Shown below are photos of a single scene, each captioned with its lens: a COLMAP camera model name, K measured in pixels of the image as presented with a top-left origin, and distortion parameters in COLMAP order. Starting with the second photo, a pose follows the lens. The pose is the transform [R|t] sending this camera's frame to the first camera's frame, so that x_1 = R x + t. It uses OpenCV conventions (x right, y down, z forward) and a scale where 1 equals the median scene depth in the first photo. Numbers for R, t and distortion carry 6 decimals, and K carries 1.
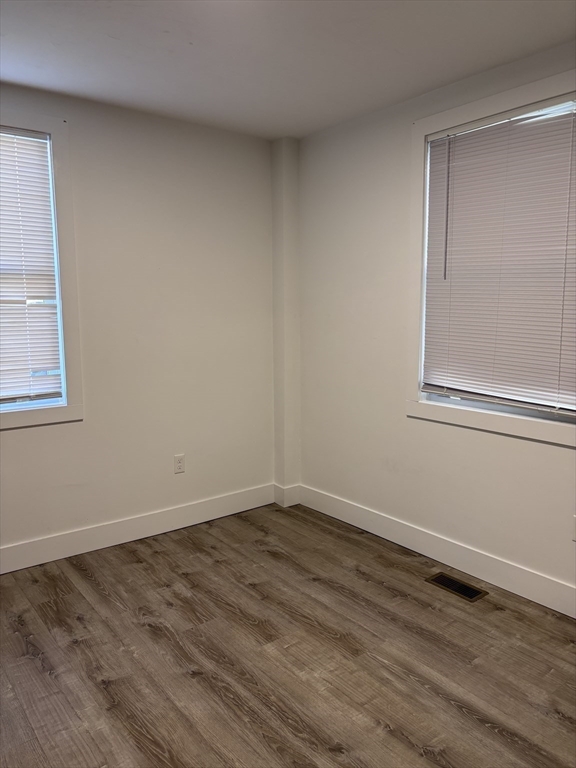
lens RADIAL K [[583.3, 0, 294.6], [0, 583.3, 377.1], [0, 0, 1]] dist [0.051047, -0.044647]
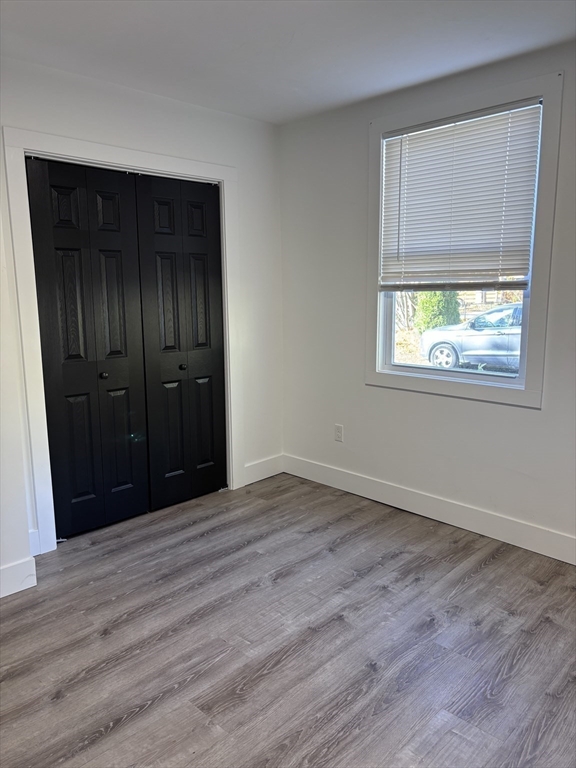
lens RADIAL K [[583.3, 0, 275.1], [0, 583.3, 382.9], [0, 0, 1]] dist [0.051047, -0.044647]
pose [[0.108898, 0.167645, -0.979814, 0.601344], [-0.111066, 0.981557, 0.155599, -0.078537], [0.987829, 0.091880, 0.125509, 0.589198]]
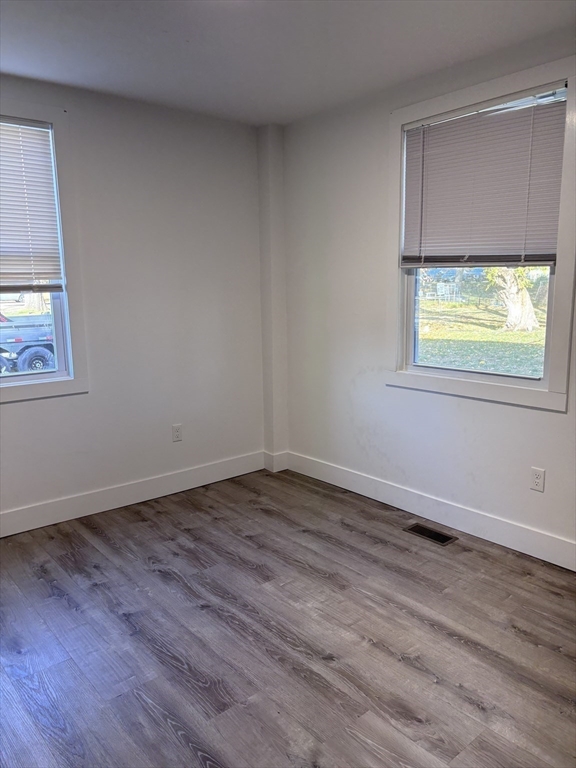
lens RADIAL K [[583.3, 0, 289.9], [0, 583.3, 389.3], [0, 0, 1]] dist [0.051047, -0.044647]
pose [[0.999500, -0.013870, 0.028429, -0.024323], [0.012388, 0.998588, 0.051661, 0.019561], [-0.029105, -0.051283, 0.998260, -0.110769]]
